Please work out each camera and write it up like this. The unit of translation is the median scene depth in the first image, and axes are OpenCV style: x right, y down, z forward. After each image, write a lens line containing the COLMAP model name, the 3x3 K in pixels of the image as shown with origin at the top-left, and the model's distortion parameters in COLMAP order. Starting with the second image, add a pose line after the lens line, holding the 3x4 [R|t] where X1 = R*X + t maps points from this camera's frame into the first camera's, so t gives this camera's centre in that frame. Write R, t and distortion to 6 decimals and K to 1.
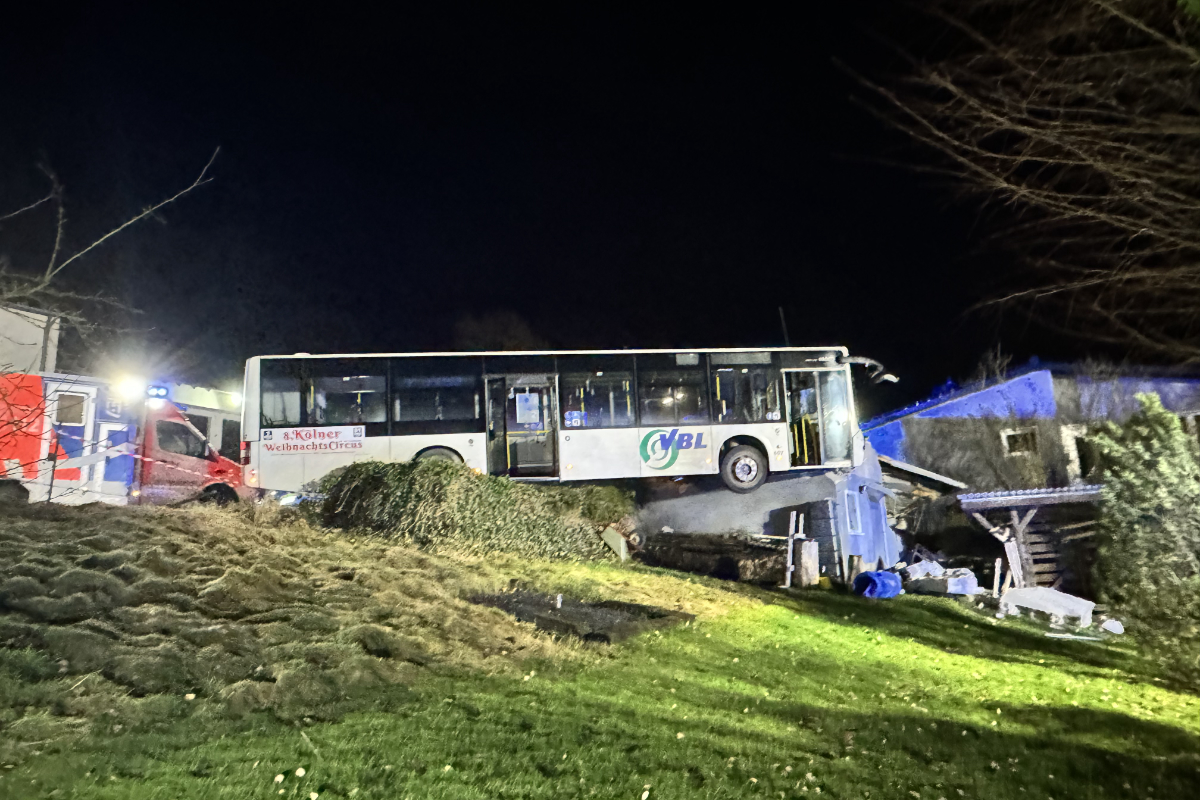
lens RADIAL K [[795.6, 0, 600.0], [0, 795.6, 400.0], [0, 0, 1]] dist [0.000628, 0.001114]
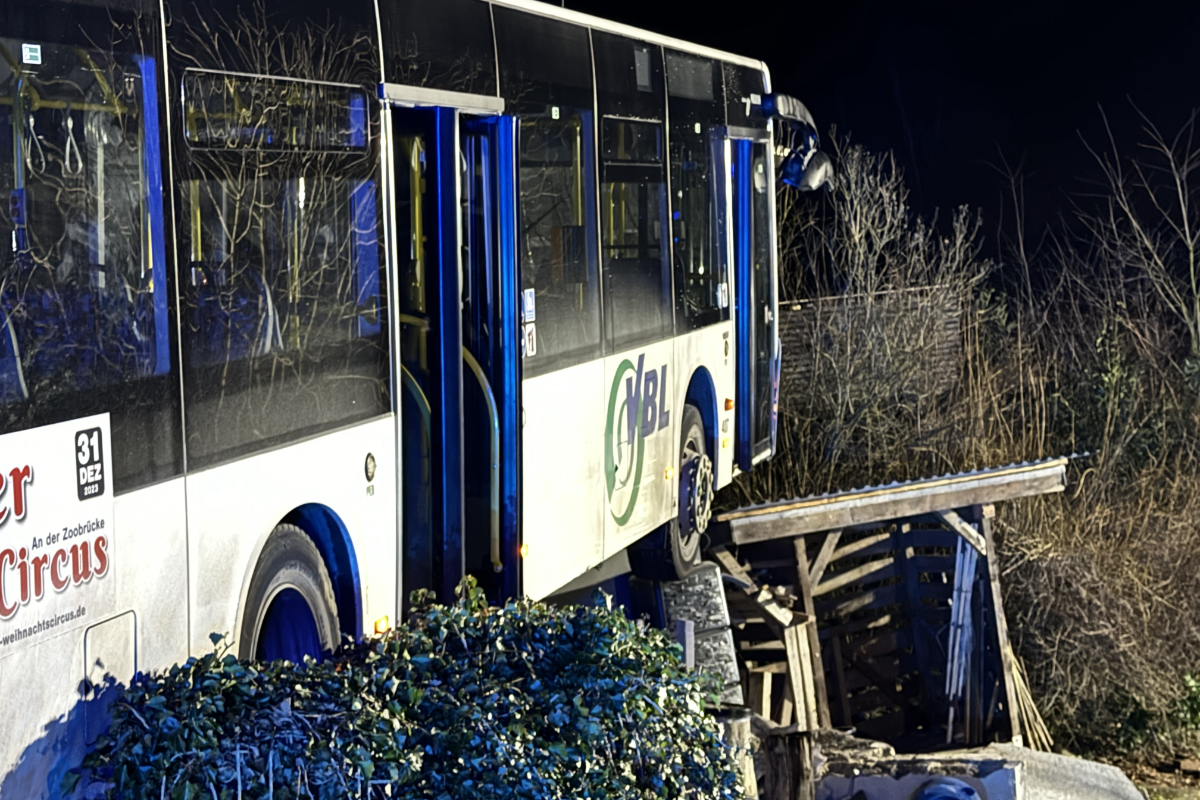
lens RADIAL K [[2451.1, 0, 600.0], [0, 2451.1, 400.0], [0, 0, 1]] dist [0.015685, 0.135842]
pose [[0.412359, -0.036269, 0.910299, -0.602349], [-0.105485, 0.990586, 0.087252, -0.014532], [-0.904894, -0.132002, 0.404651, 0.700896]]
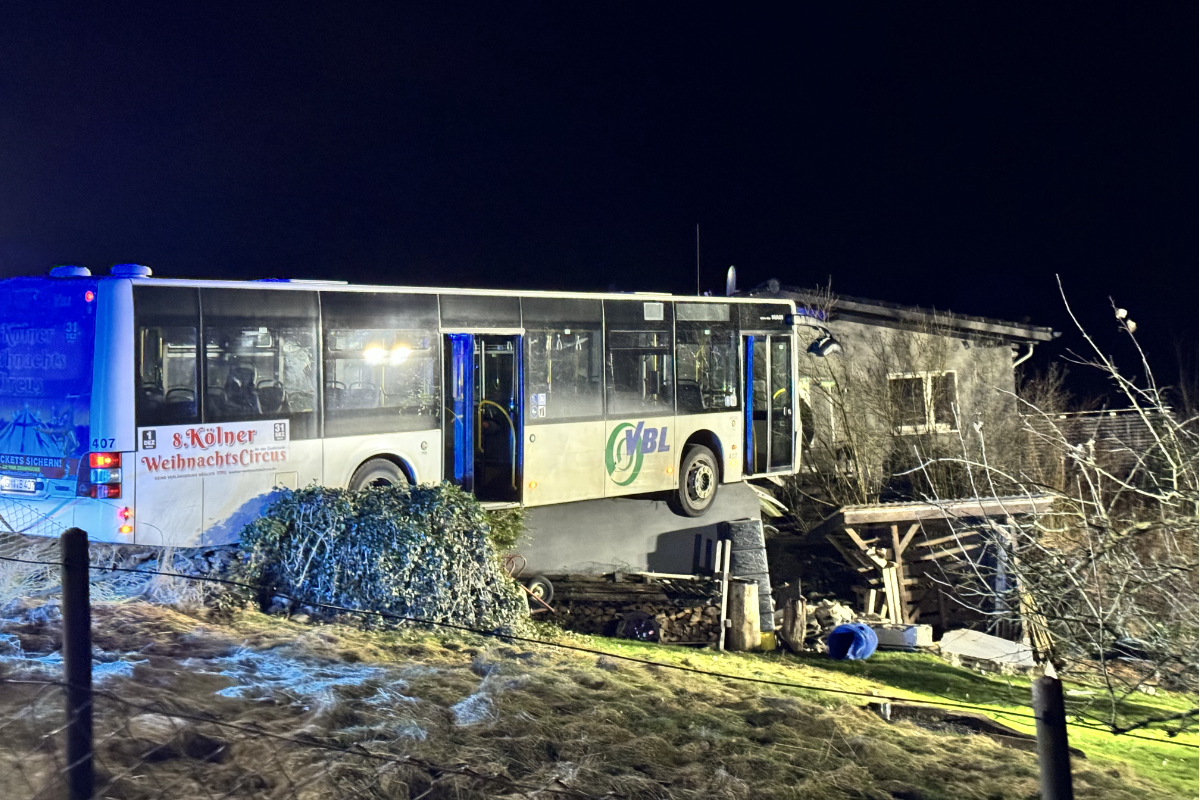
lens RADIAL K [[1747.4, 0, 600.0], [0, 1747.4, 400.0], [0, 0, 1]] dist [0.197221, 0.004884]
pose [[0.738444, 0.021514, 0.673972, -0.876330], [-0.106350, 0.990698, 0.084899, -0.096480], [-0.665876, -0.134370, 0.733863, -0.007098]]
